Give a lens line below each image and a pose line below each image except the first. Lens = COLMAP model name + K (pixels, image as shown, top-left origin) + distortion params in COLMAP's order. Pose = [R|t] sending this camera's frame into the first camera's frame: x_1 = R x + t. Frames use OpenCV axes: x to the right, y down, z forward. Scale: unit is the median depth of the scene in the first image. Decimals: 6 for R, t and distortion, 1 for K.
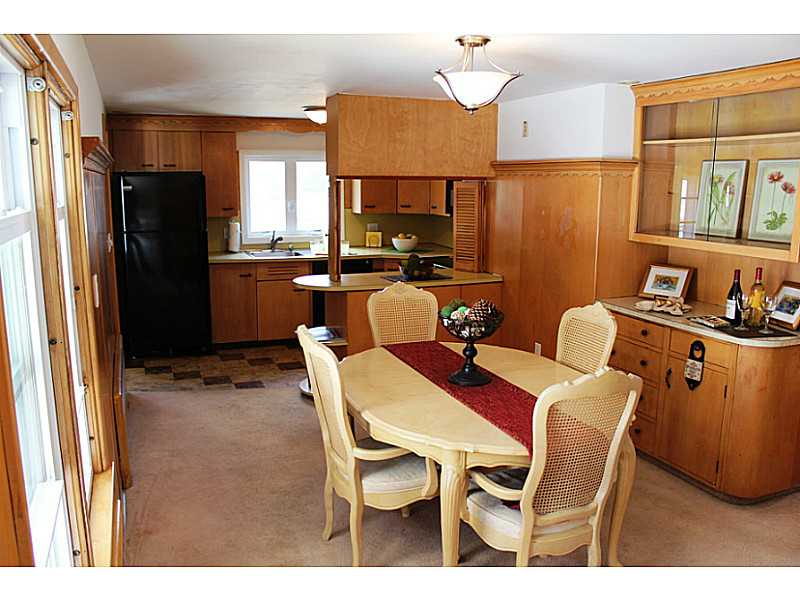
lens RADIAL K [[675.5, 0, 400.0], [0, 675.5, 300.0], [0, 0, 1]] dist [-0.160174, 0.155965]
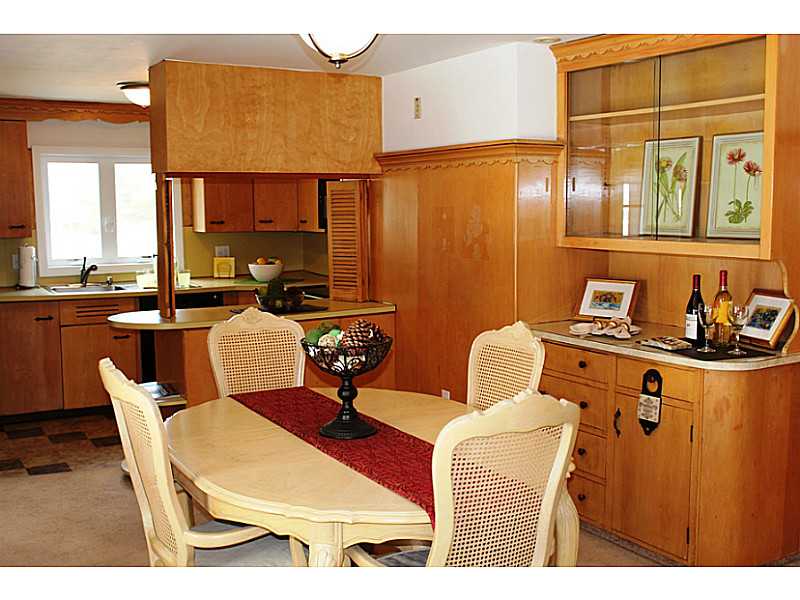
lens RADIAL K [[880.1, 0, 400.0], [0, 880.1, 300.0], [0, 0, 1]] dist [-0.137327, 0.236593]
pose [[0.988907, -0.030469, 0.145375, 0.019408], [0.040889, 0.996762, -0.069232, 0.035242], [-0.142795, 0.074408, 0.986951, 0.038865]]
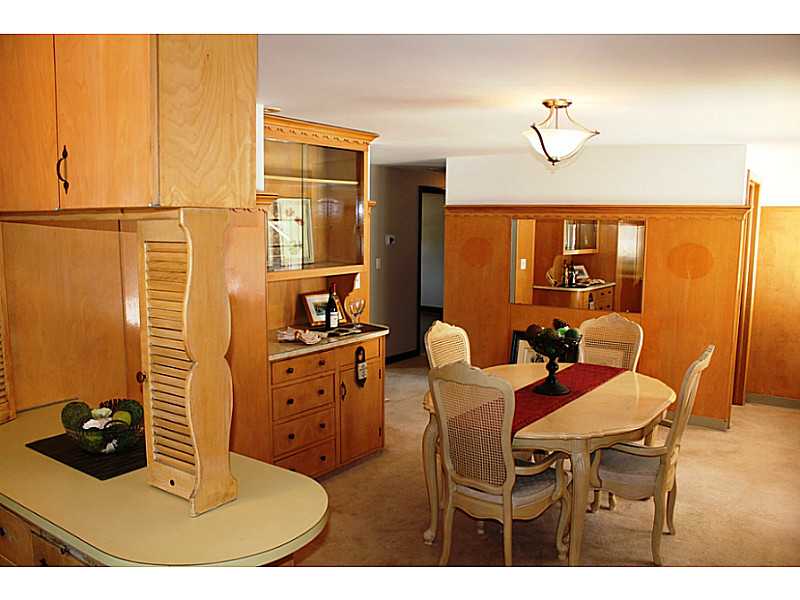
lens RADIAL K [[675.5, 0, 400.0], [0, 675.5, 300.0], [0, 0, 1]] dist [-0.160174, 0.155965]
pose [[-0.531928, -0.110006, 0.839613, -0.549116], [0.147035, 0.964465, 0.219517, -0.249850], [-0.833926, 0.240220, -0.496852, 1.352955]]
